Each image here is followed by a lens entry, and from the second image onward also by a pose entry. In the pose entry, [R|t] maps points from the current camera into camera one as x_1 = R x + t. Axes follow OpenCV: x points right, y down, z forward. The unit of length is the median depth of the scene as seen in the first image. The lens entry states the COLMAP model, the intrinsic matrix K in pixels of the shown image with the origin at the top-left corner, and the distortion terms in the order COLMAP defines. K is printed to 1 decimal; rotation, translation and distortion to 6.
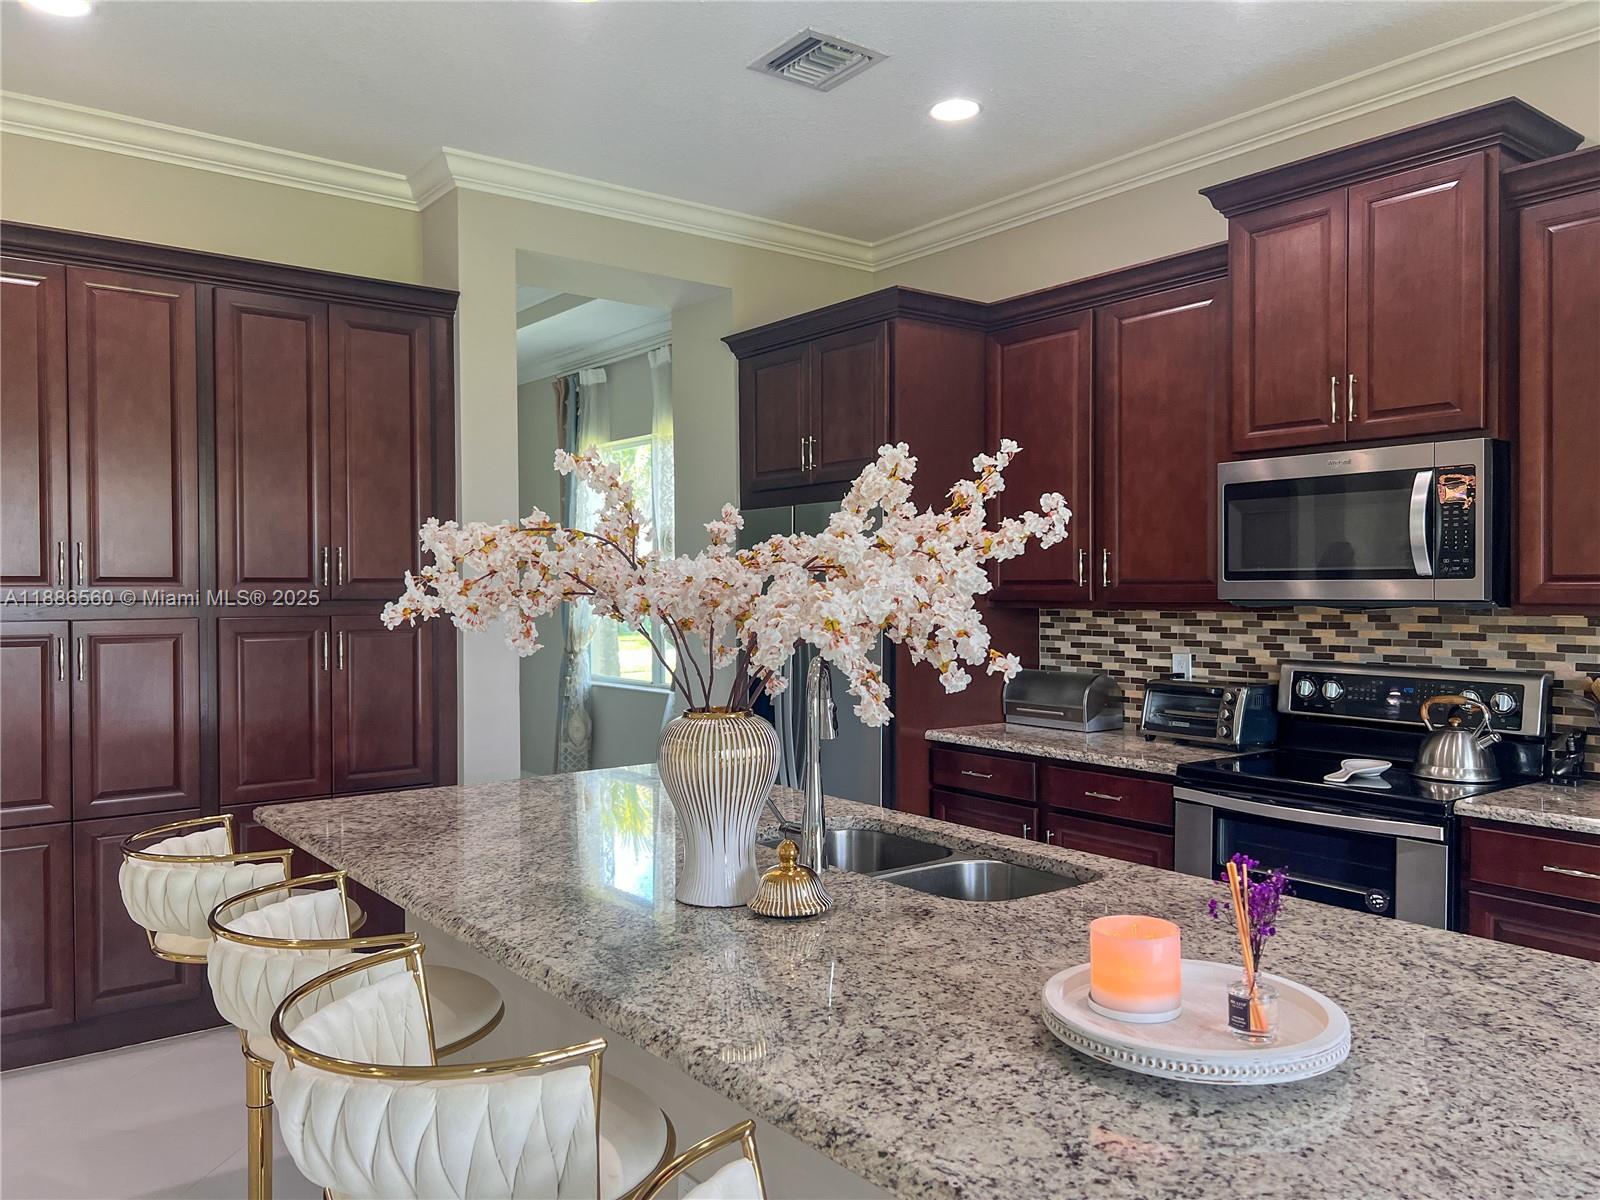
lens RADIAL K [[1194.3, 0, 790.4], [0, 1194.3, 598.9], [0, 0, 1]] dist [0.039890, -0.043041]
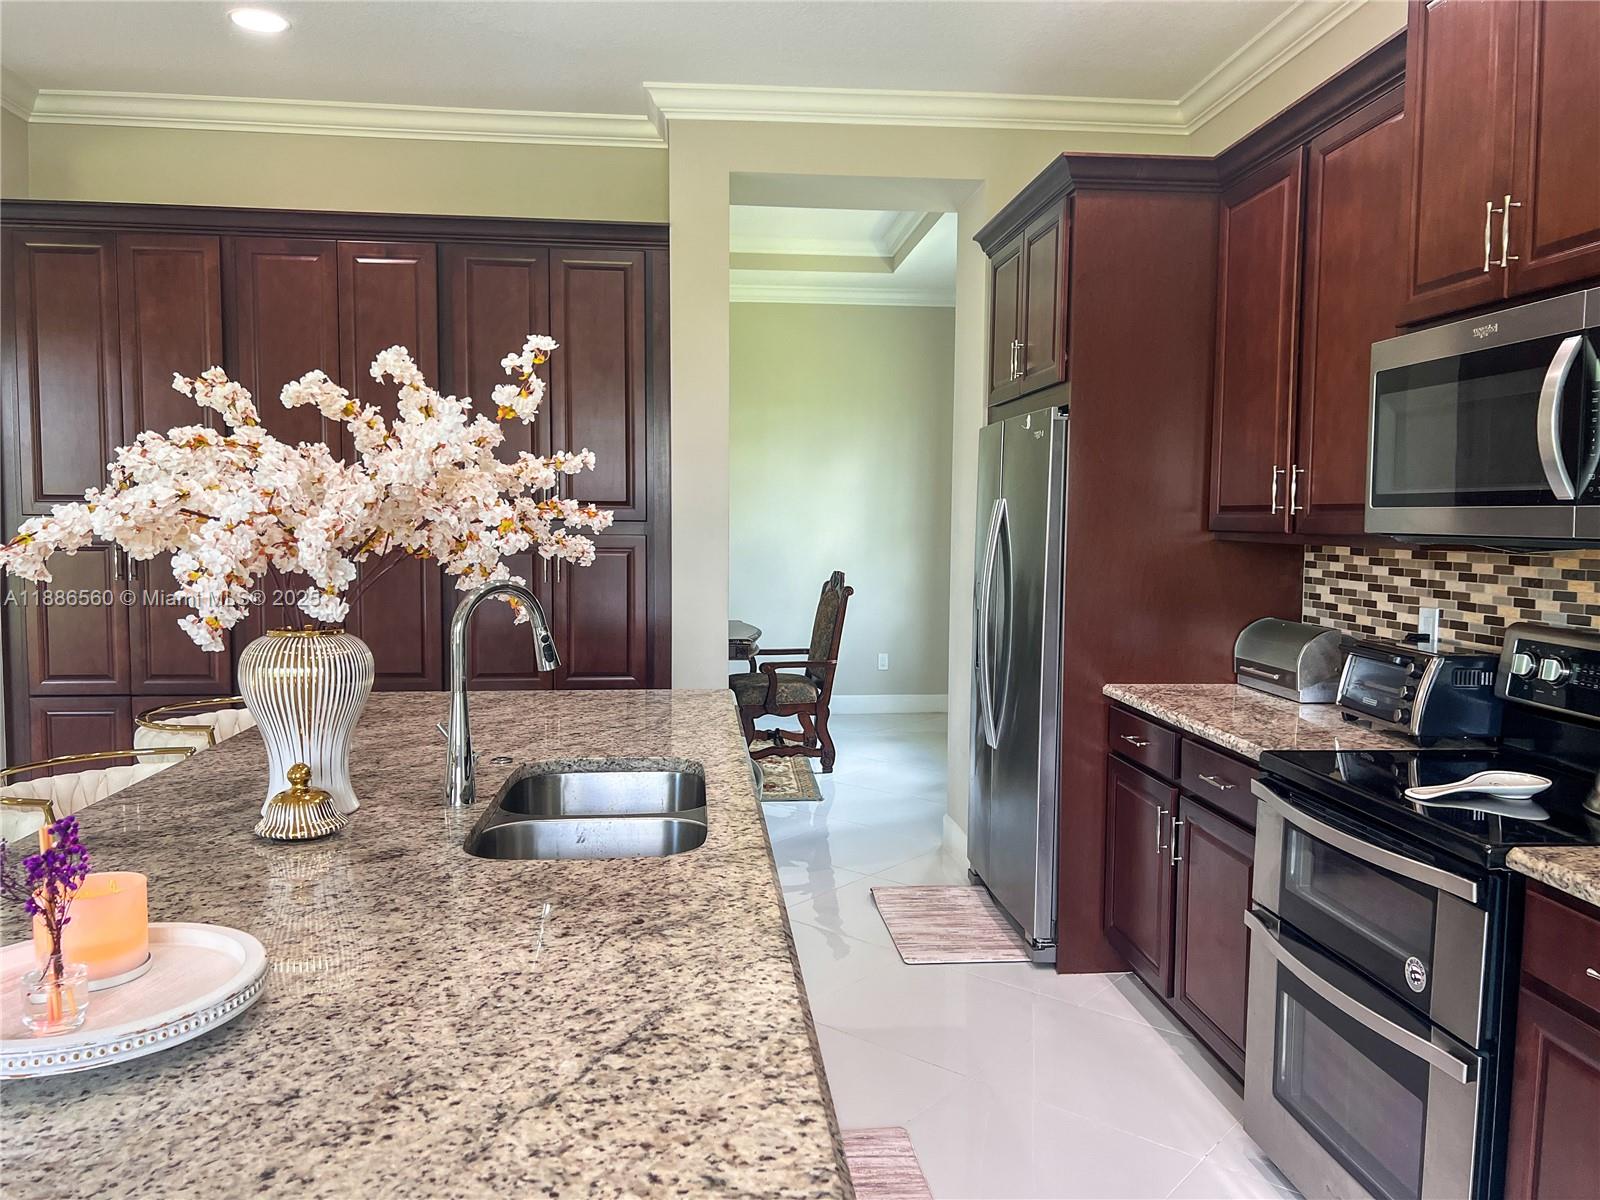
lens RADIAL K [[1194.3, 0, 817.0], [0, 1194.3, 603.2], [0, 0, 1]] dist [0.039890, -0.043041]
pose [[0.847659, 0.048514, -0.528318, 0.414860], [-0.014966, 0.997601, 0.067595, -0.001308], [0.530330, -0.049390, 0.846351, 0.186301]]
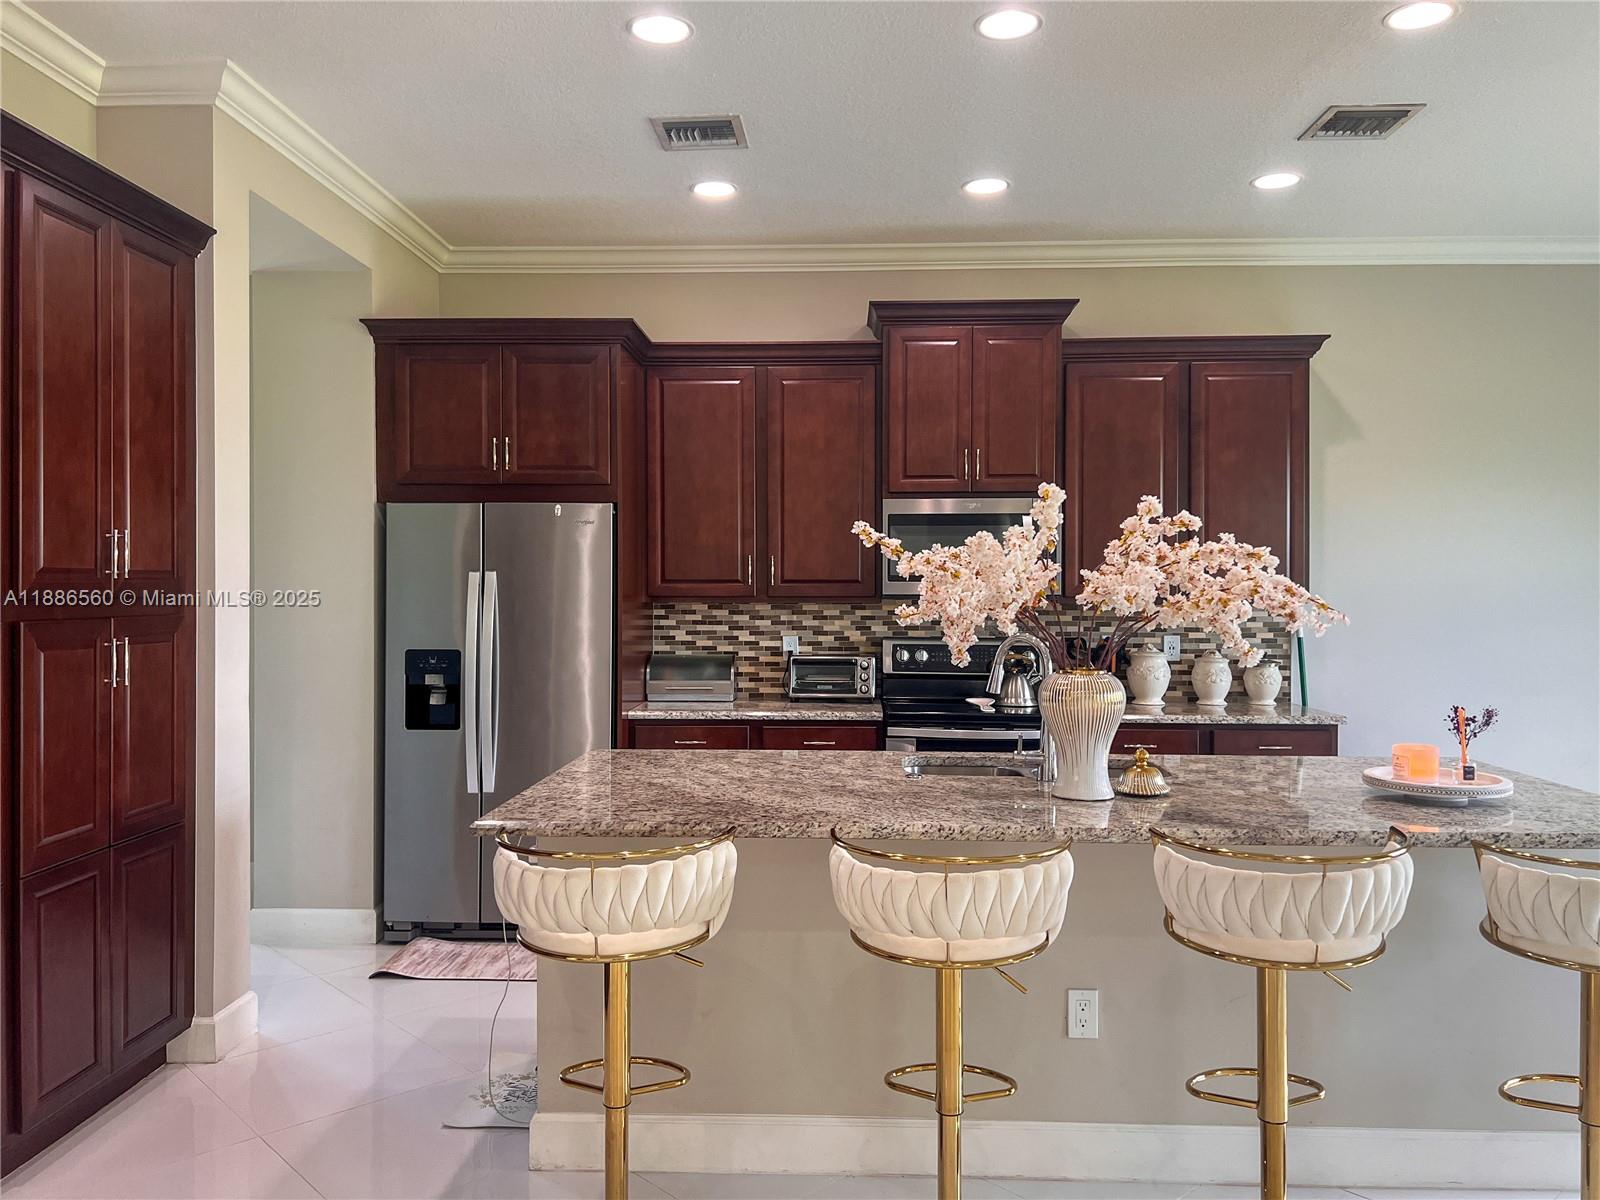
lens RADIAL K [[1194.3, 0, 800.4], [0, 1194.3, 590.8], [0, 0, 1]] dist [0.039890, -0.043041]
pose [[0.631384, 0.002859, 0.775465, -0.717011], [0.002366, 0.999981, -0.005613, 0.003432], [-0.775467, 0.005379, 0.631365, 0.167099]]
